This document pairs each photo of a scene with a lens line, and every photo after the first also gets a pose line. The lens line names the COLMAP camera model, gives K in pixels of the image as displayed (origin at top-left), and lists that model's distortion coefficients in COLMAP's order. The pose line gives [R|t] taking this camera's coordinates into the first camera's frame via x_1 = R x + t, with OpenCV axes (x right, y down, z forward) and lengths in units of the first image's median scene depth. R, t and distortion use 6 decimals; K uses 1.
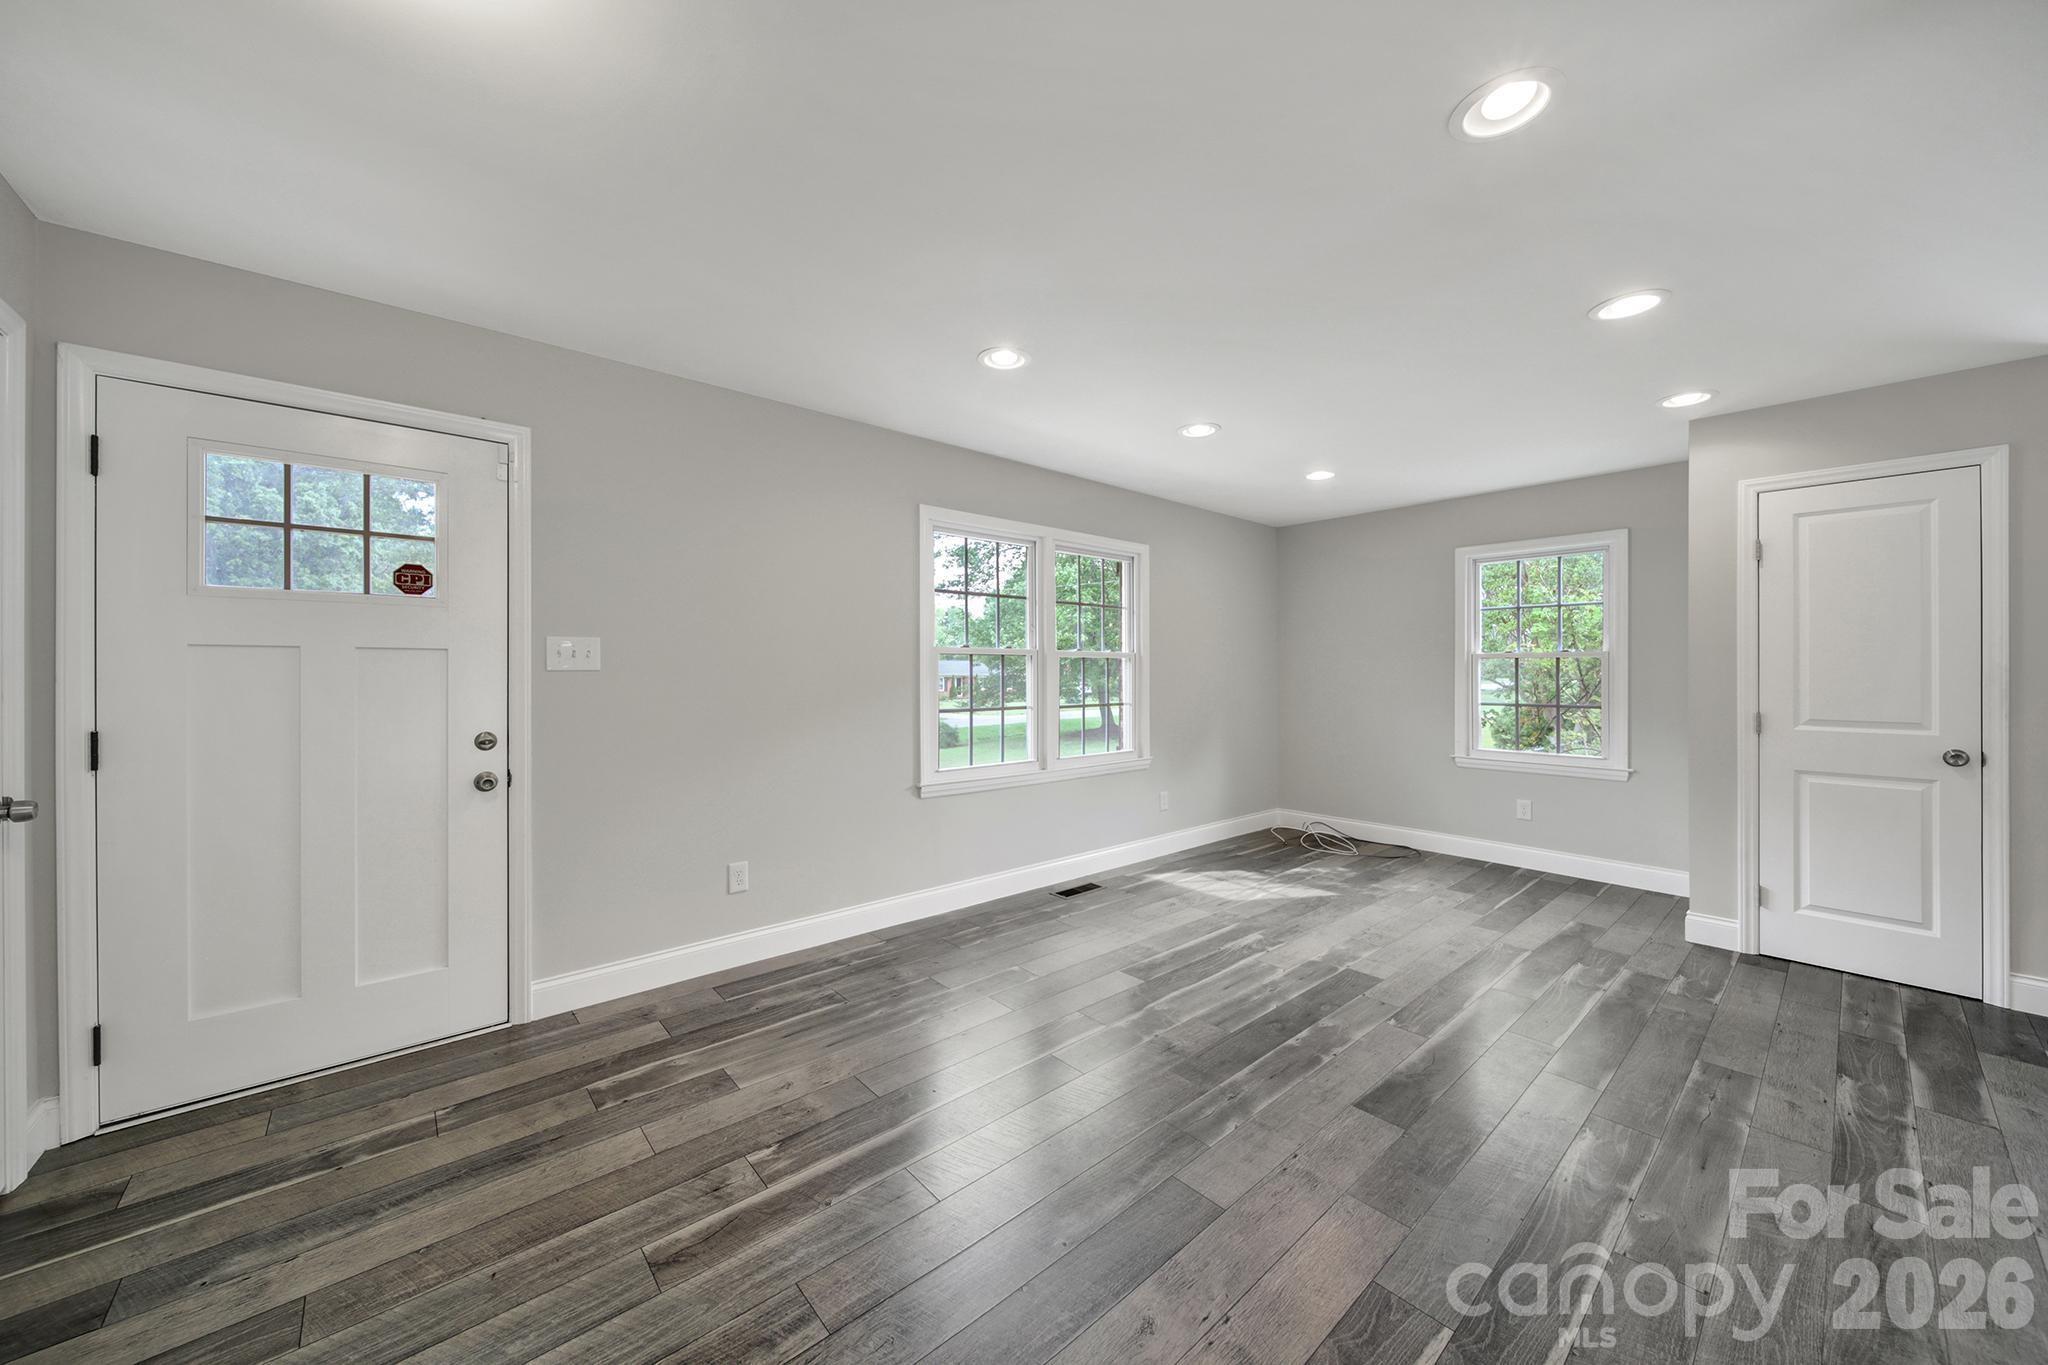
lens RADIAL K [[731.1, 0, 1011.7], [0, 731.1, 658.5], [0, 0, 1]] dist [-0.000085, 0.000025]
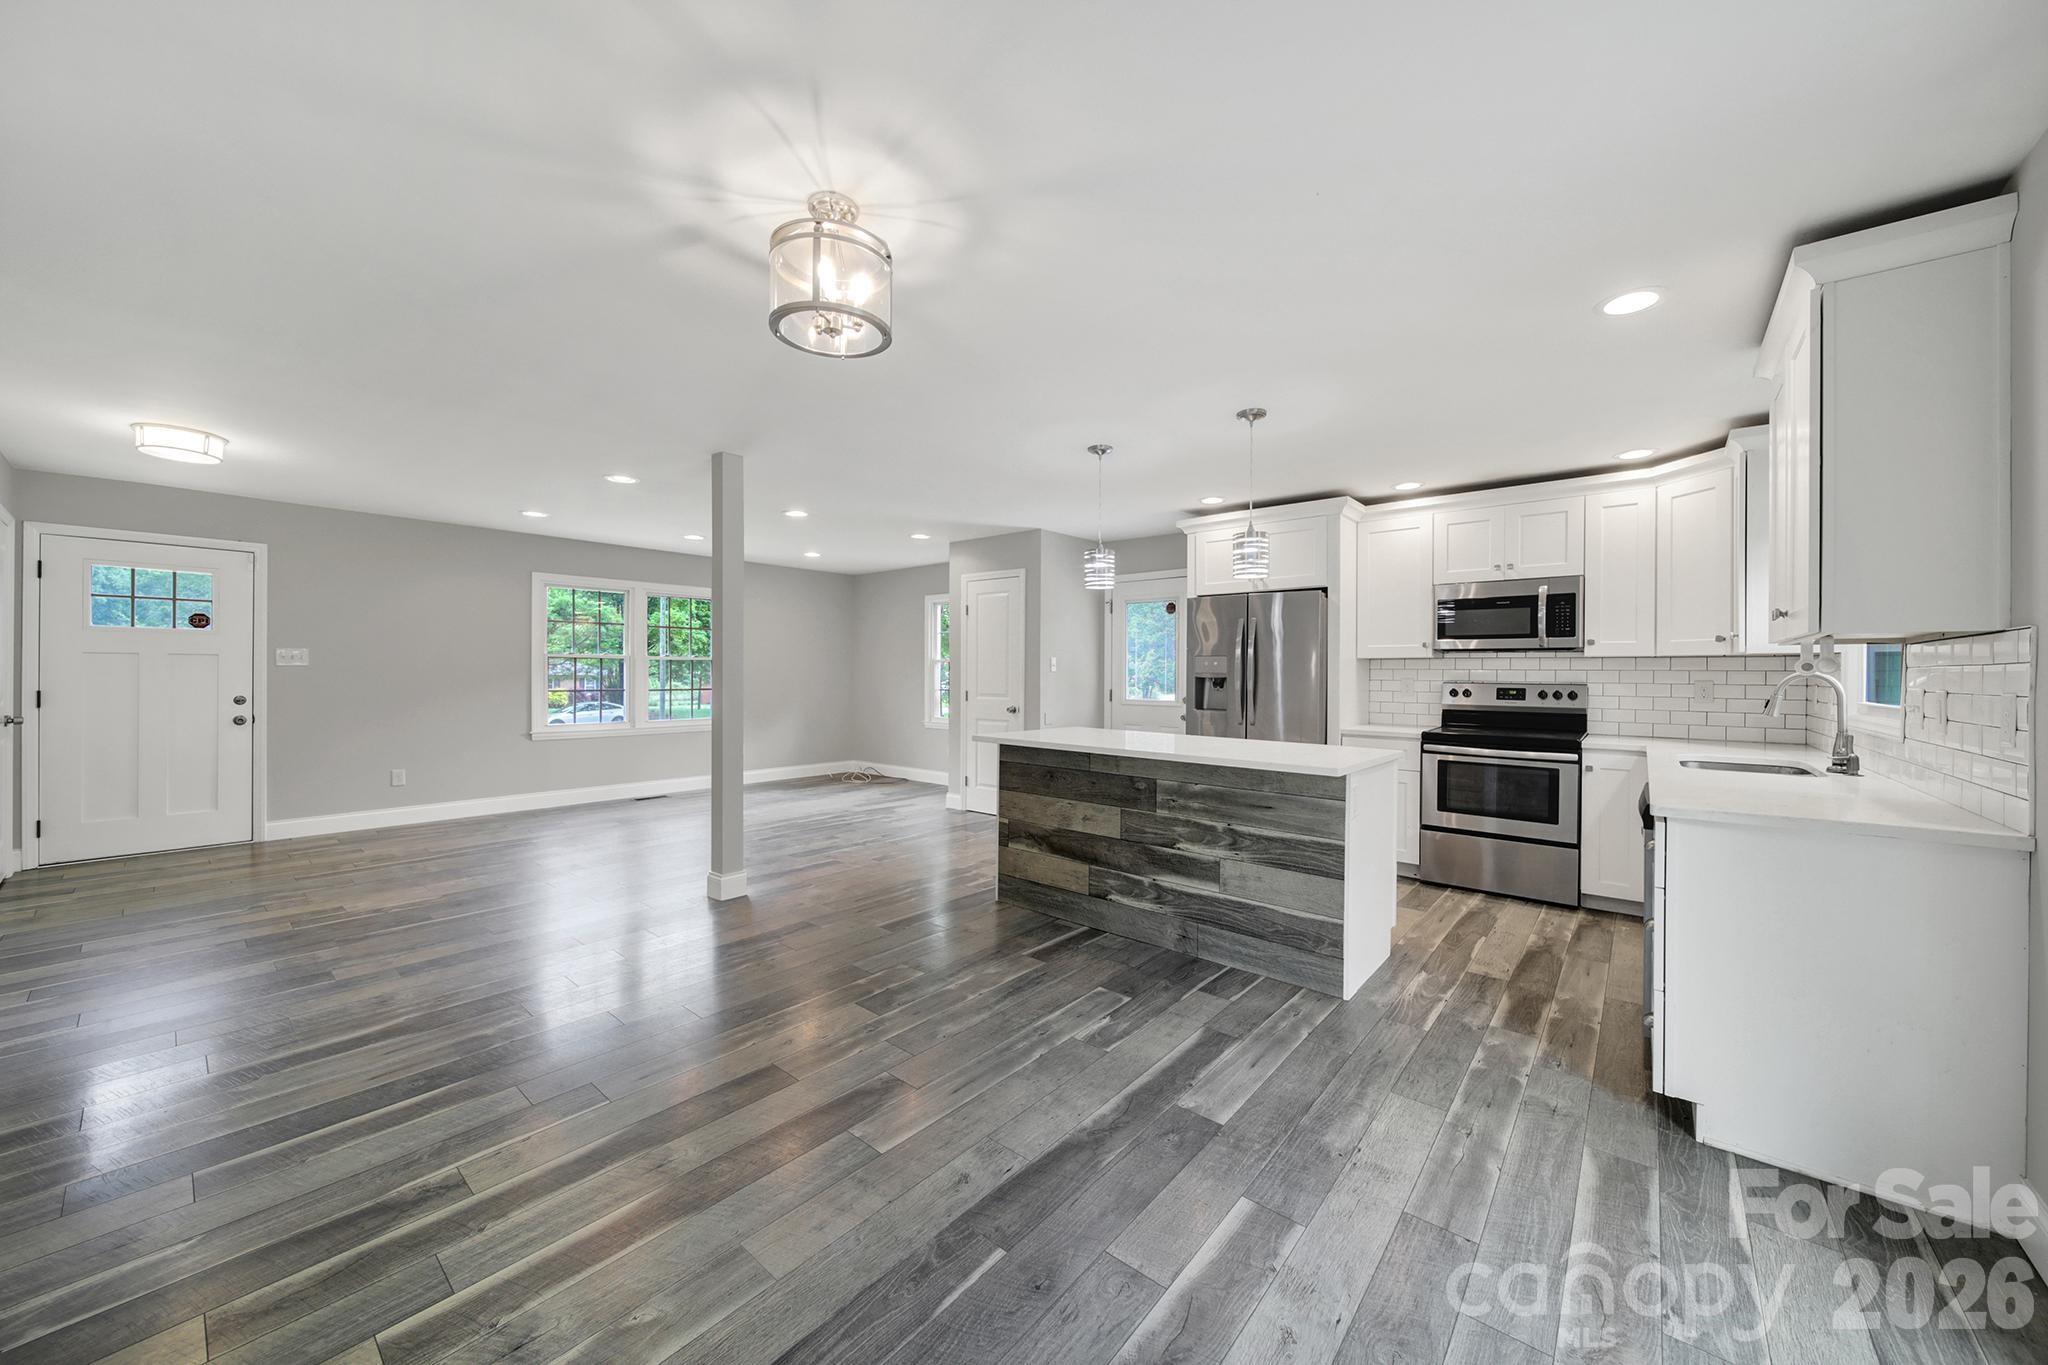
lens RADIAL K [[734.8, 0, 1022.4], [0, 734.8, 673.7], [0, 0, 1]] dist [0.001243, -0.002458]
pose [[0.987771, 0.000810, 0.155907, 1.051973], [-0.002814, 0.999916, 0.012630, 0.008526], [-0.155884, -0.012914, 0.987691, -1.278335]]
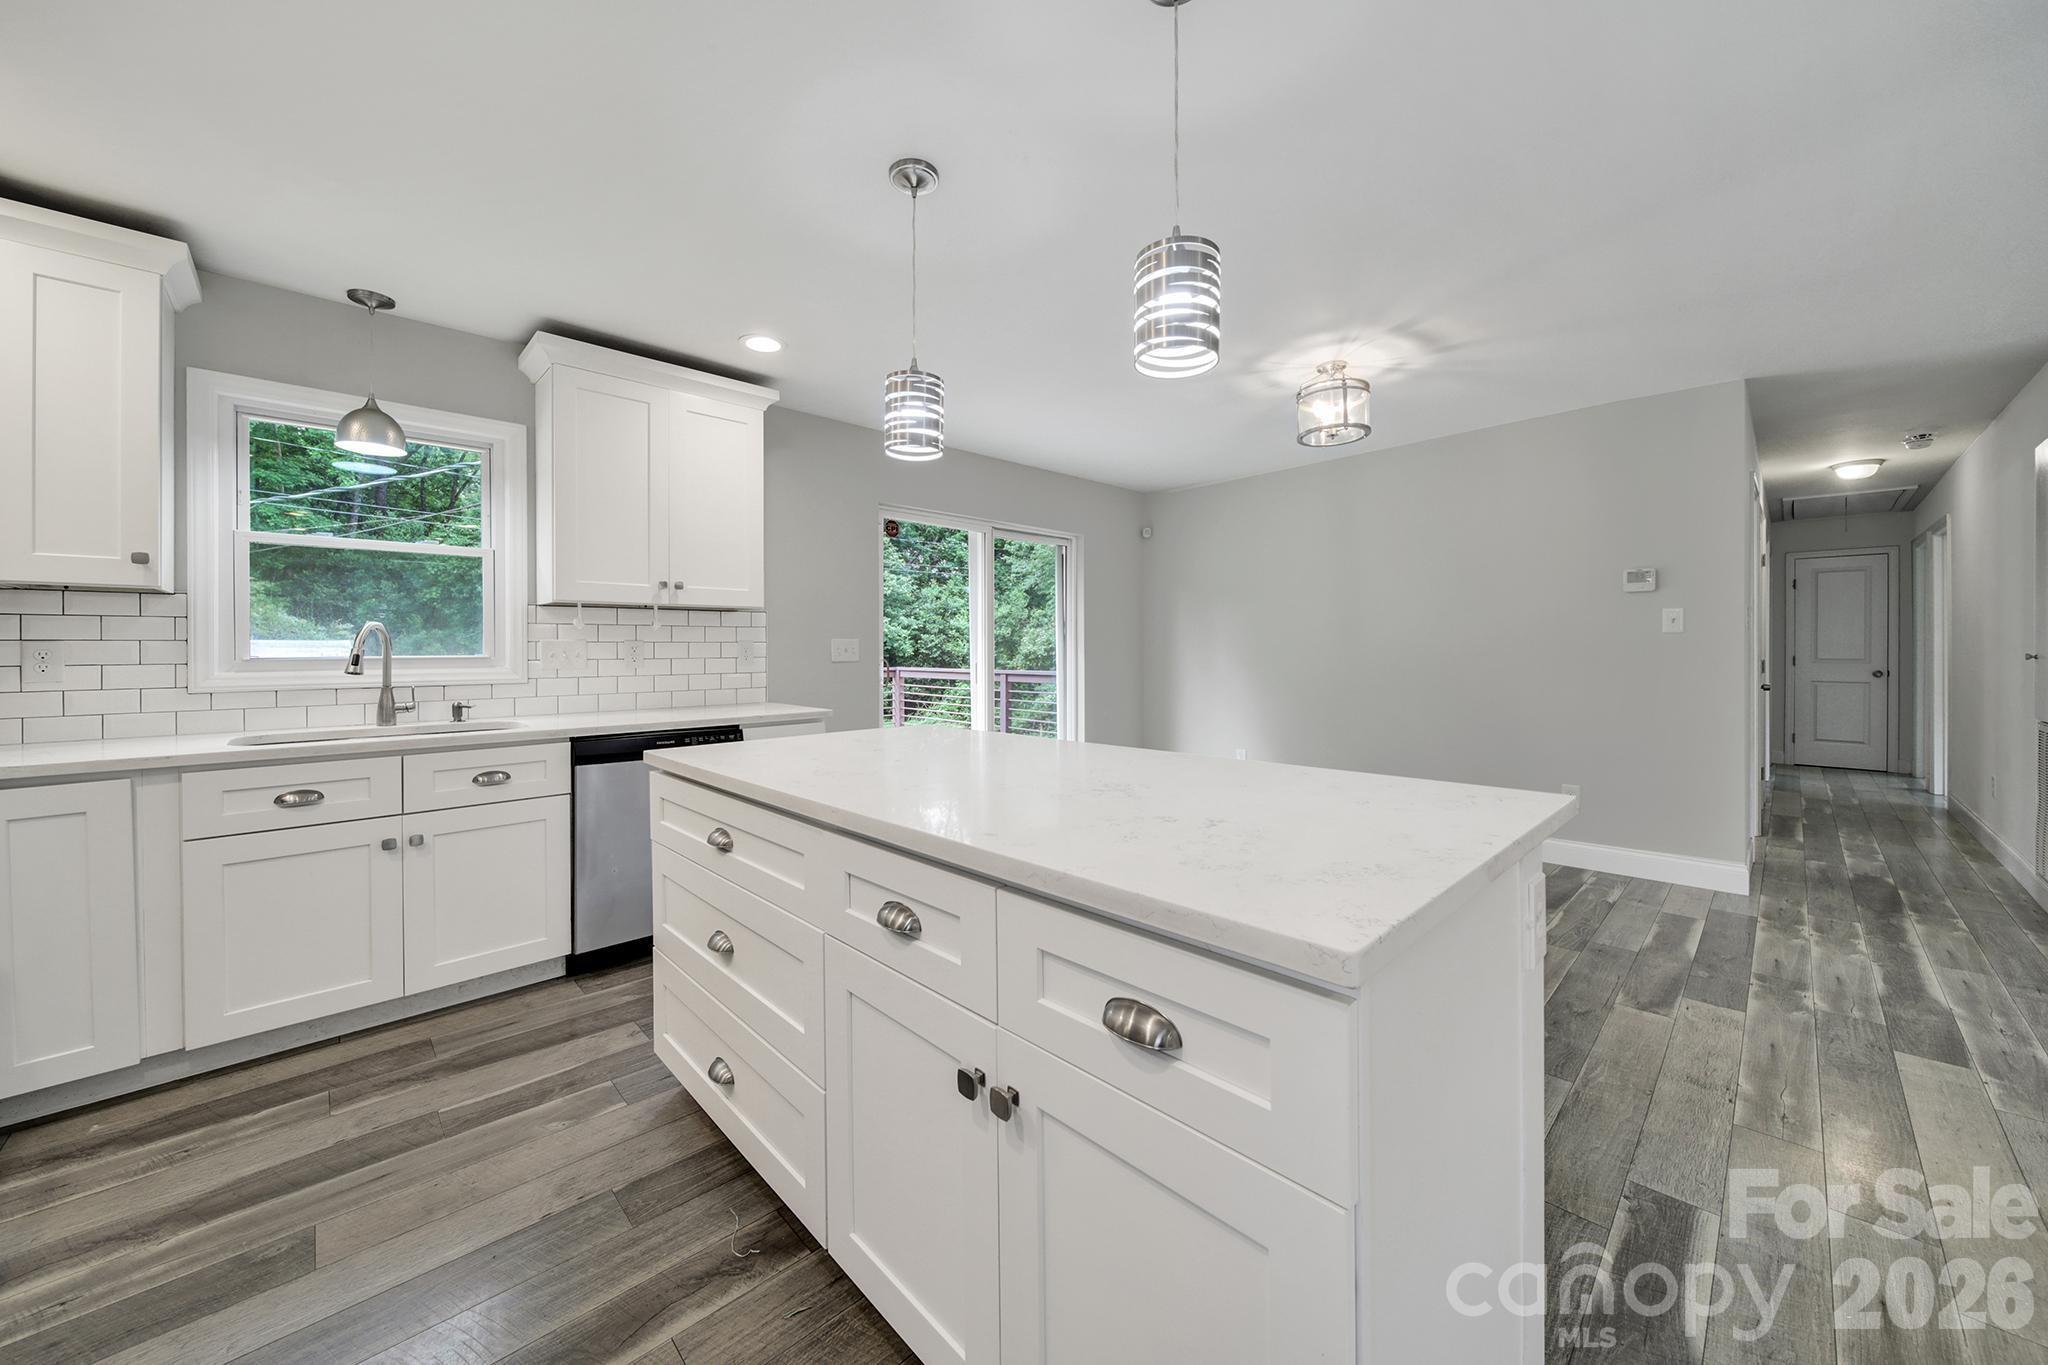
lens RADIAL K [[731.1, 0, 1011.7], [0, 731.1, 658.5], [0, 0, 1]] dist [-0.000085, 0.000025]
pose [[-0.999054, -0.001419, -0.043459, 1.578920], [-0.001570, 0.999993, 0.003447, 0.060223], [0.043453, 0.003512, -0.999049, 0.684951]]
